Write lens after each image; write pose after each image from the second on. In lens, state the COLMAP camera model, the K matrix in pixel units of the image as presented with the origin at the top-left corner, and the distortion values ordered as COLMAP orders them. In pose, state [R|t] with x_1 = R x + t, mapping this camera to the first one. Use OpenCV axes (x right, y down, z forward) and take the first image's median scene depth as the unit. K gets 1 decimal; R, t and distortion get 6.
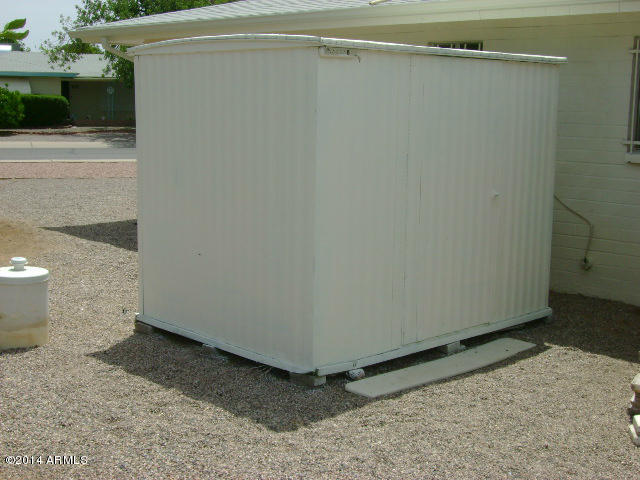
lens RADIAL K [[912.2, 0, 320.0], [0, 912.2, 240.0], [0, 0, 1]] dist [0.004095, 0.003360]
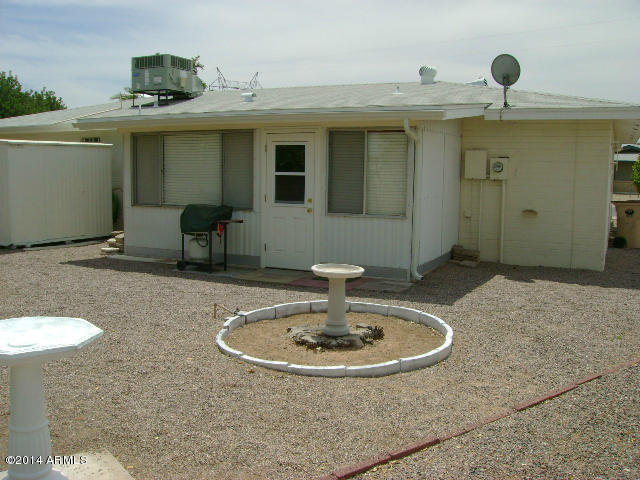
lens RADIAL K [[627.6, 0, 320.0], [0, 627.6, 240.0], [0, 0, 1]] dist [-0.160604, 0.122752]
pose [[0.952152, -0.040580, 0.302918, 0.361743], [0.050456, 0.998417, -0.024846, 0.226196], [-0.301430, 0.038941, 0.952693, -1.294144]]
